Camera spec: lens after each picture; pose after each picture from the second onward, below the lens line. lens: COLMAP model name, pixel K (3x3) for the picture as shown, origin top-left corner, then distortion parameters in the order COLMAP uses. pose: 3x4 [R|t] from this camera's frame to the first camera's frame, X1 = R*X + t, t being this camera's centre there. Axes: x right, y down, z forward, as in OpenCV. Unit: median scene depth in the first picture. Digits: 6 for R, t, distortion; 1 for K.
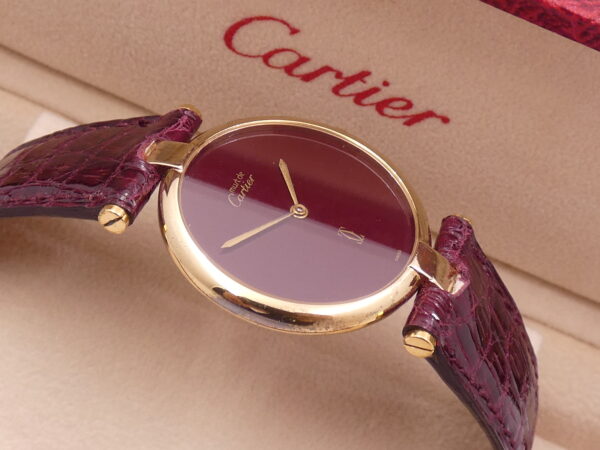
lens RADIAL K [[1037.7, 0, 300.0], [0, 1037.7, 225.0], [0, 0, 1]] dist [0.009440, 0.018518]
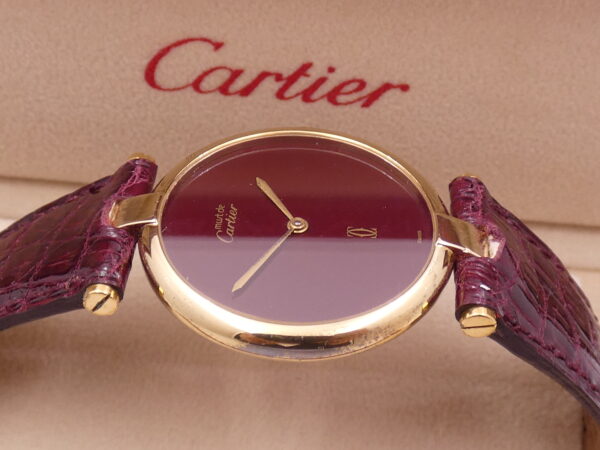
lens RADIAL K [[1037.7, 0, 300.0], [0, 1037.7, 225.0], [0, 0, 1]] dist [0.009440, 0.018518]
pose [[0.946262, -0.316589, 0.066031, -0.048890], [0.318818, 0.947453, -0.026222, 0.008767], [-0.054260, 0.045864, 0.997473, 0.100904]]
